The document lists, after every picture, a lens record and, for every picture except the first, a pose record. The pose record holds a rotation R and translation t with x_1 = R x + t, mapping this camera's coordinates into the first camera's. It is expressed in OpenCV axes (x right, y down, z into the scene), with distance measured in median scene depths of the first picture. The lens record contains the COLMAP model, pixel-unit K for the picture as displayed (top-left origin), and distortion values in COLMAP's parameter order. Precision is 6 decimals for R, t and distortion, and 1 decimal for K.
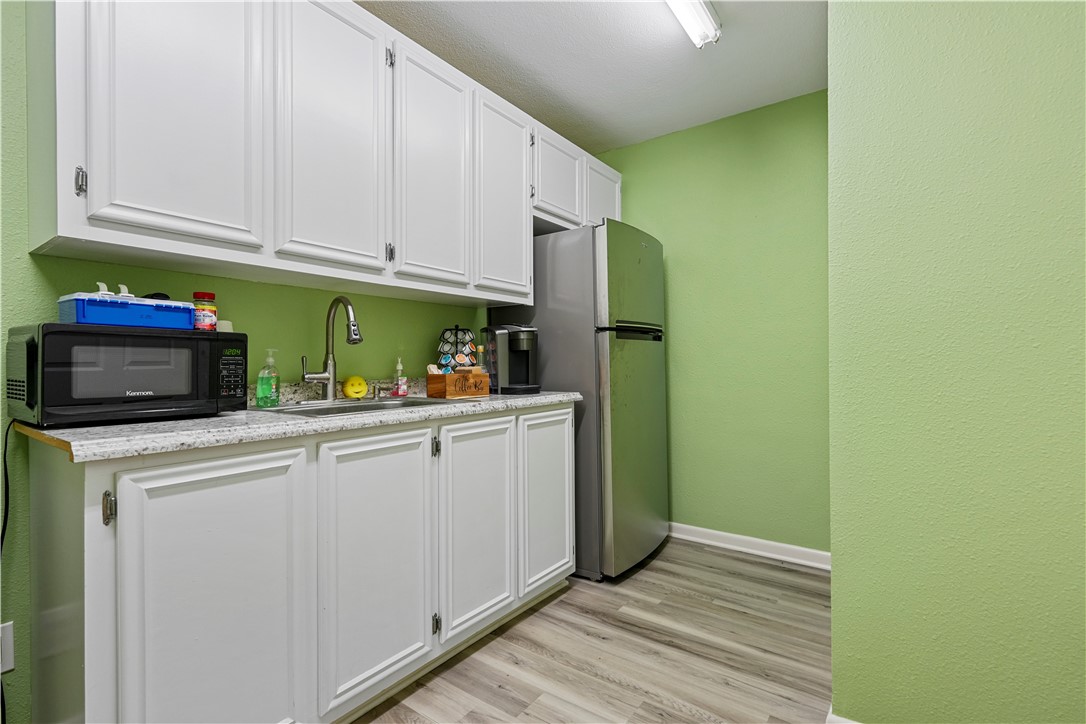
lens RADIAL K [[498.6, 0, 544.6], [0, 498.6, 361.7], [0, 0, 1]] dist [-0.001466, -0.000182]
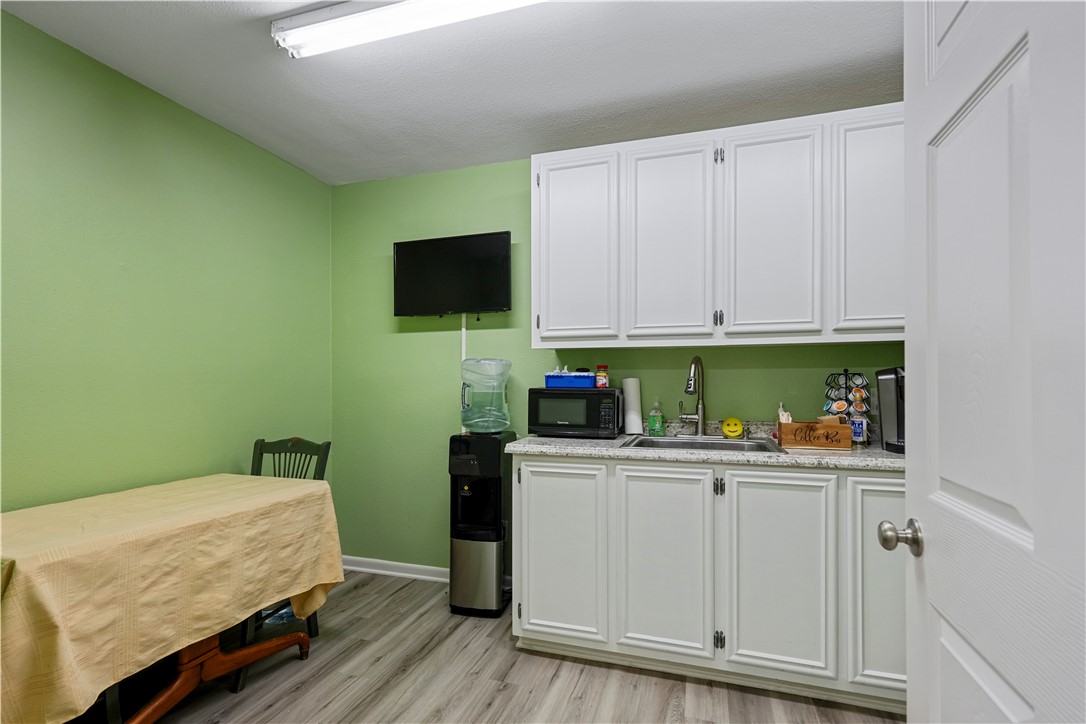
lens RADIAL K [[498.6, 0, 546.3], [0, 498.6, 371.2], [0, 0, 1]] dist [-0.001466, -0.000182]
pose [[0.309031, -0.013343, -0.950958, 0.750119], [0.003264, 0.999911, -0.012969, -0.082875], [0.951046, 0.000904, 0.309047, 0.251994]]
